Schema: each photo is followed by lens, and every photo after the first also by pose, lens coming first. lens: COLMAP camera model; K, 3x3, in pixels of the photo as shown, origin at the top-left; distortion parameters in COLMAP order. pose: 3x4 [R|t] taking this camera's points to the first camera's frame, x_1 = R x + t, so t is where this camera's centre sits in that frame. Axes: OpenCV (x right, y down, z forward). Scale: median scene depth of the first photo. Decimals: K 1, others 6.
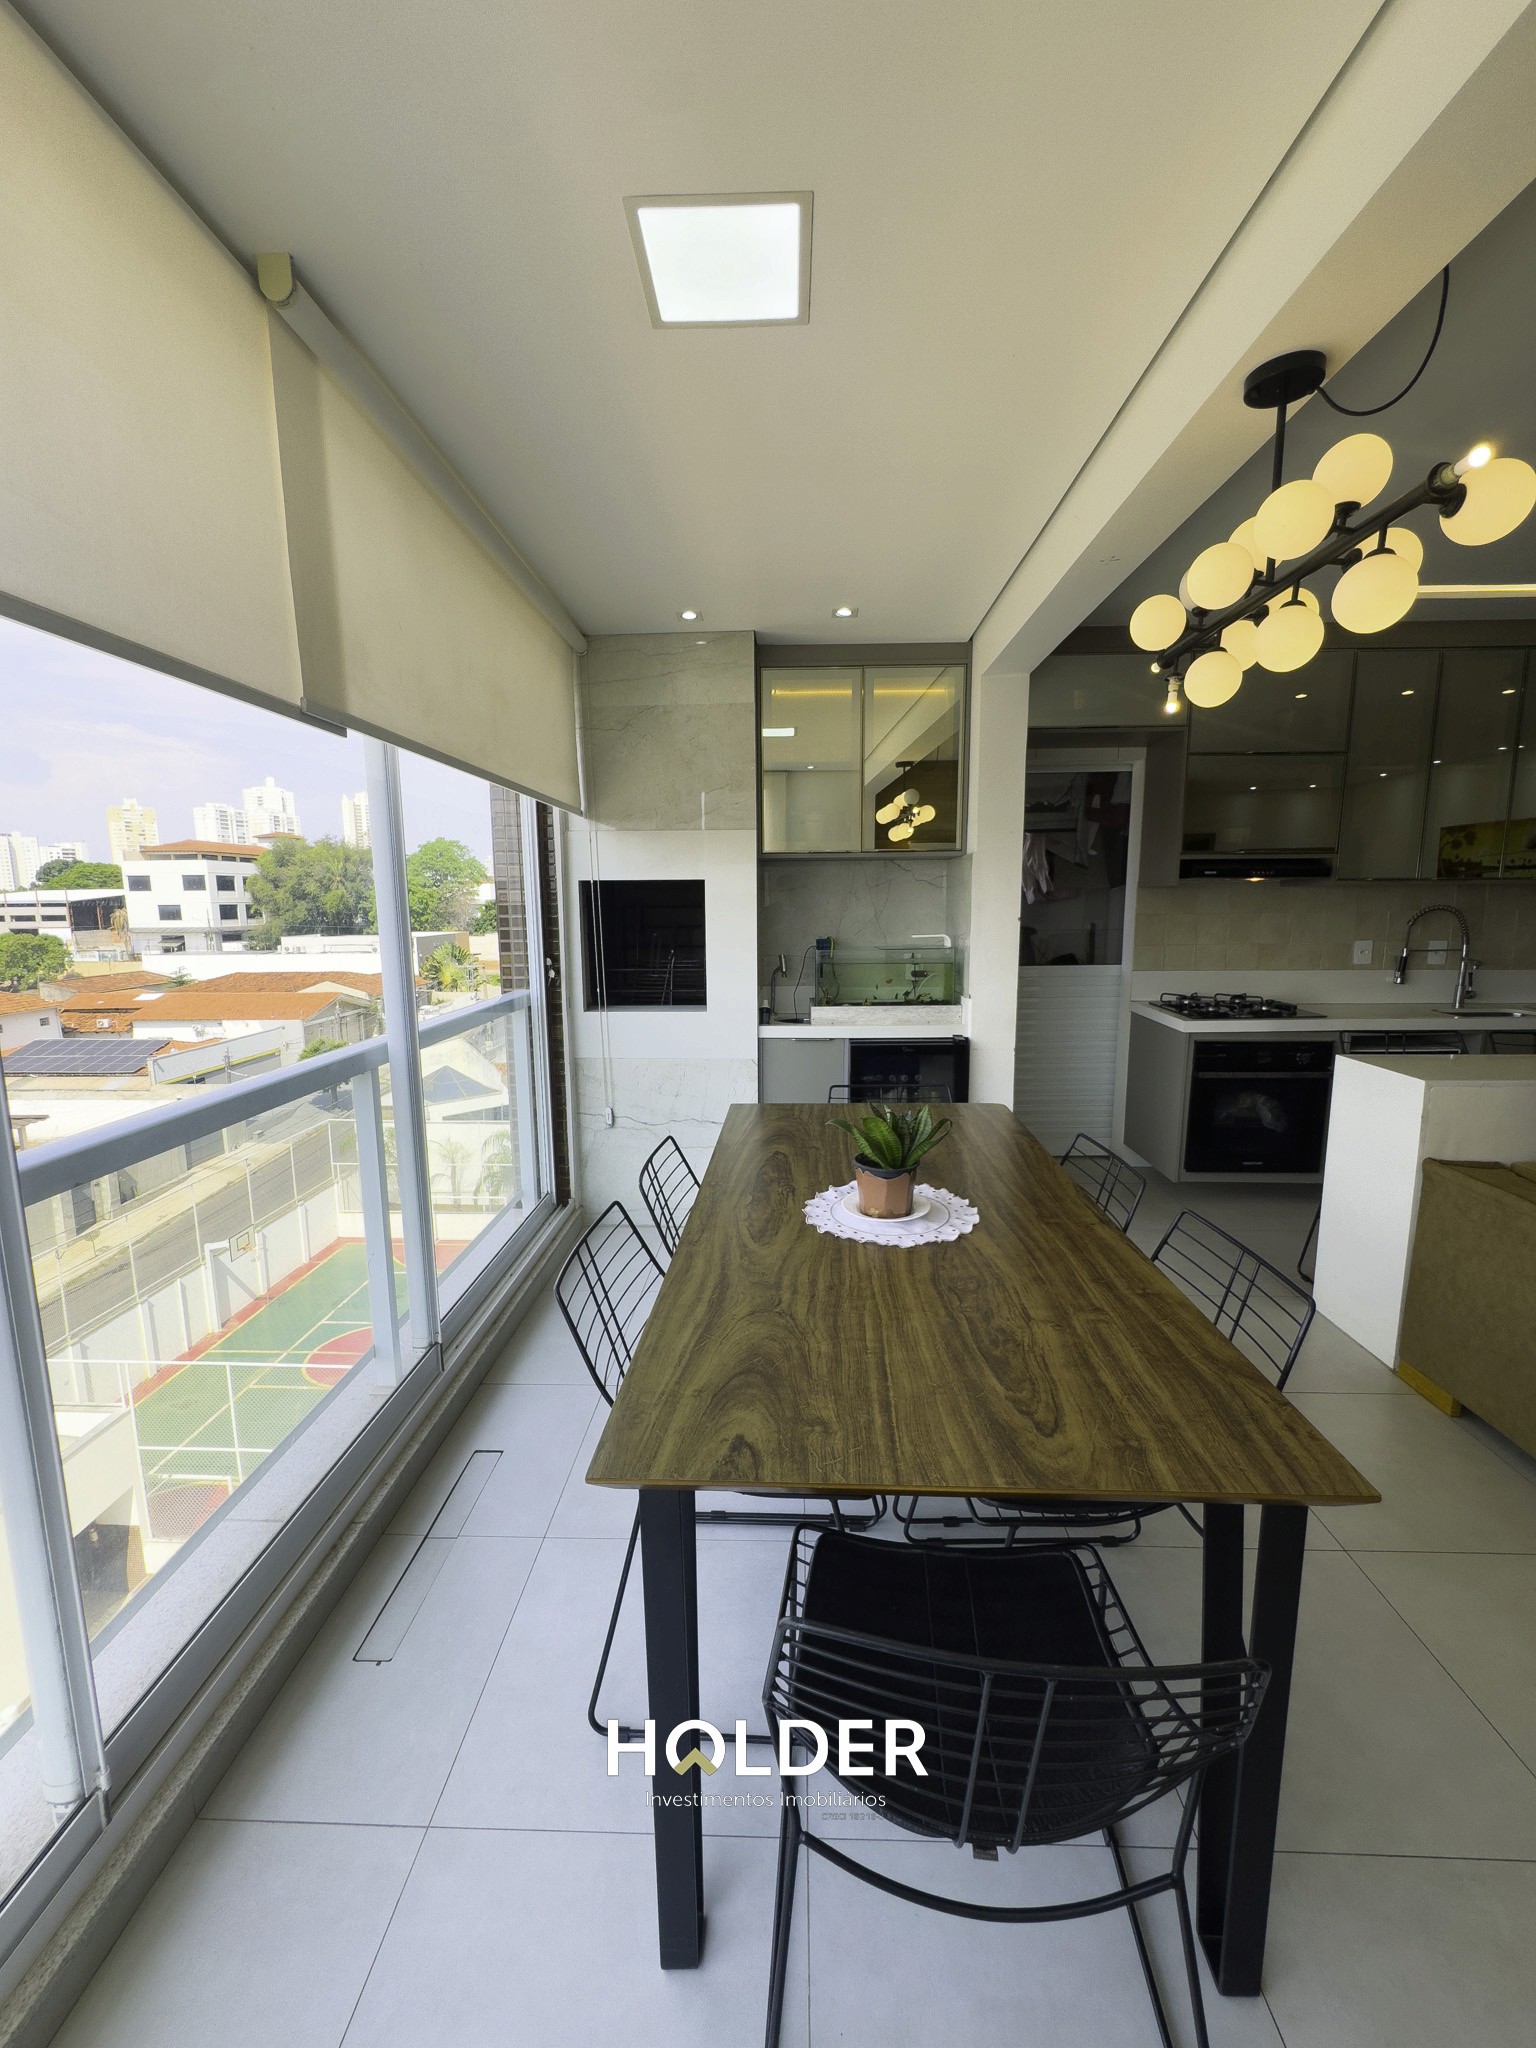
lens RADIAL K [[818.0, 0, 773.1], [0, 818.0, 1020.1], [0, 0, 1]] dist [-0.001986, 0.000405]
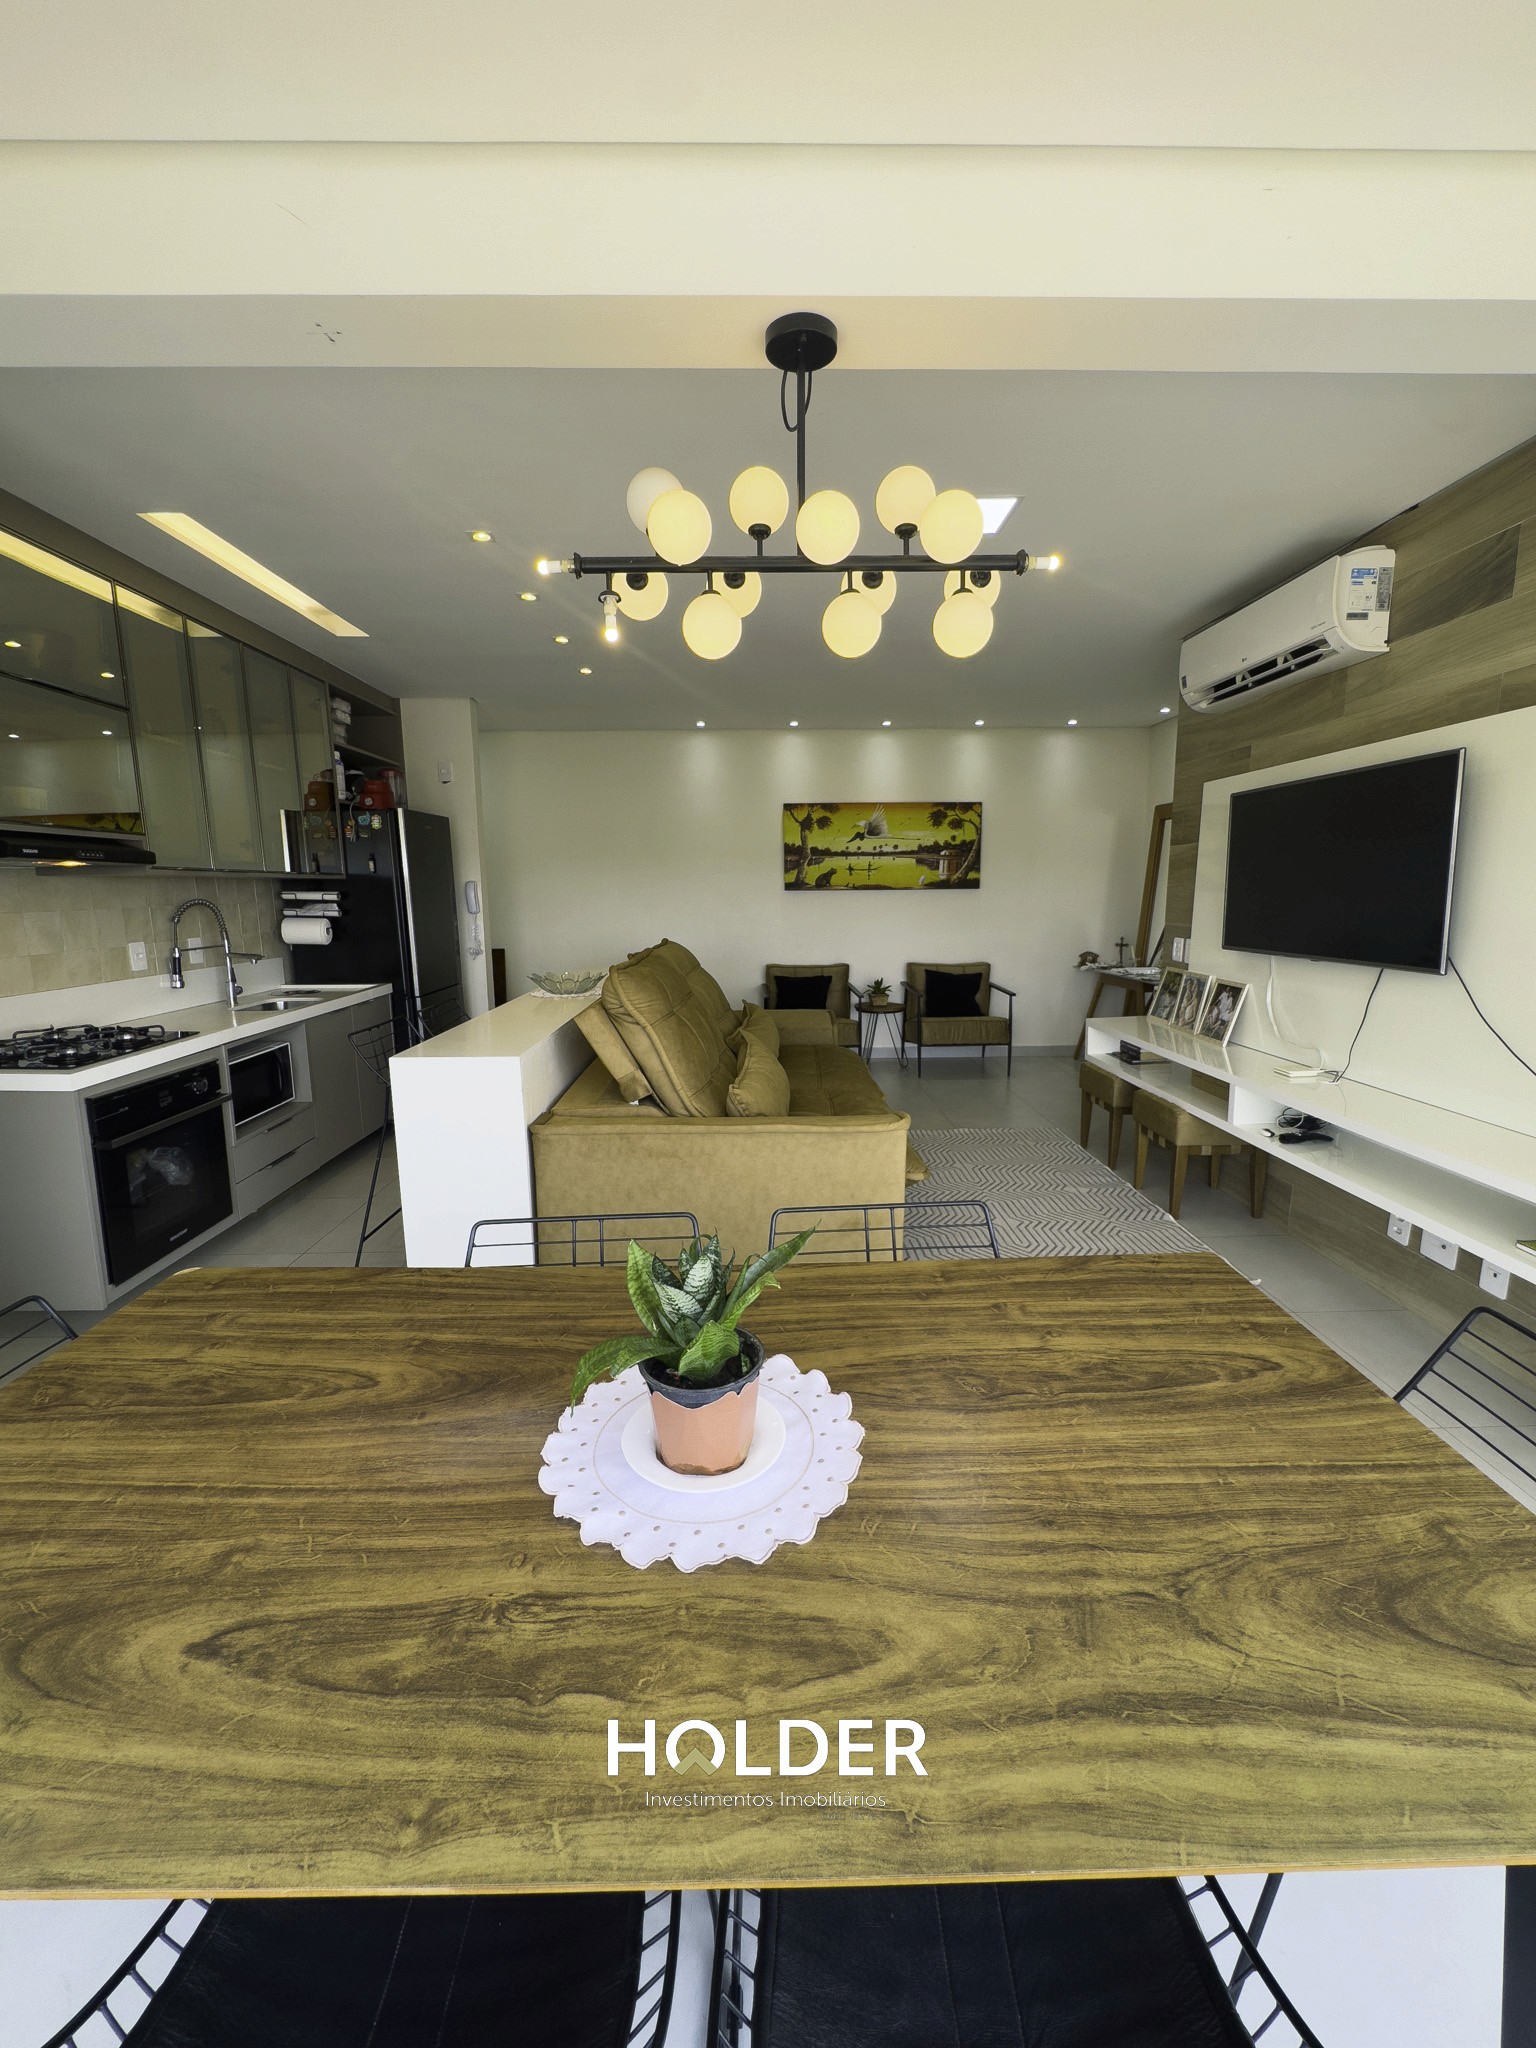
lens RADIAL K [[818.0, 0, 772.7], [0, 818.0, 1021.4], [0, 0, 1]] dist [-0.001986, 0.000405]
pose [[-0.051322, -0.153361, 0.986837, -0.355670], [0.155141, 0.974919, 0.159578, -0.119643], [-0.986558, 0.161289, -0.026242, 0.920599]]
